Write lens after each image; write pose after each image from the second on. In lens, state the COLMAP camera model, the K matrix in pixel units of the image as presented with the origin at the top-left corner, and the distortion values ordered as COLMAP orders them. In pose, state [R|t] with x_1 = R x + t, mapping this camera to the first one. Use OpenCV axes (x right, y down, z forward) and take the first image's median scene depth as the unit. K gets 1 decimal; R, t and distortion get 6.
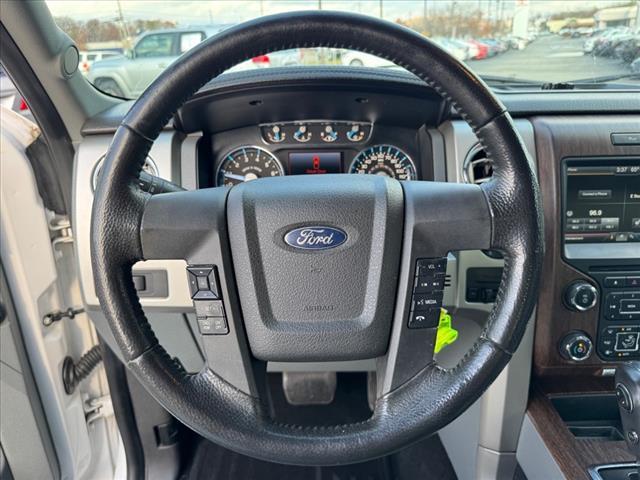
lens RADIAL K [[448.8, 0, 319.6], [0, 448.8, 238.1], [0, 0, 1]] dist [-0.003448, -0.021069]
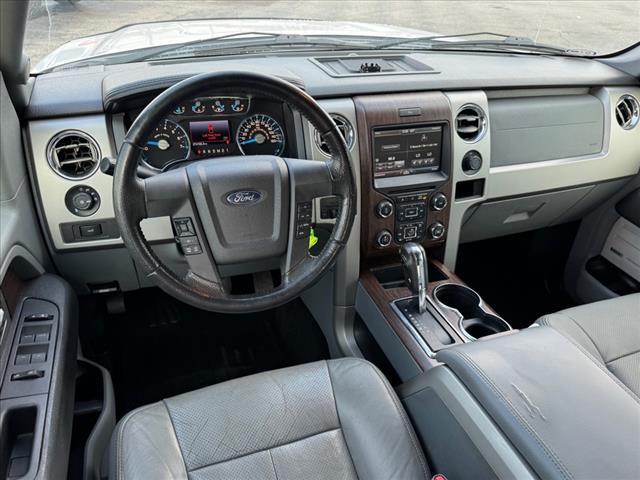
lens RADIAL K [[479.2, 0, 320.0], [0, 479.2, 240.0], [0, 0, 1]] dist [-0.001966, -0.000202]
pose [[0.943771, -0.117595, 0.308977, -0.224726], [0.056401, 0.978170, 0.200007, -0.133828], [-0.325752, -0.171334, 0.929801, -0.634893]]
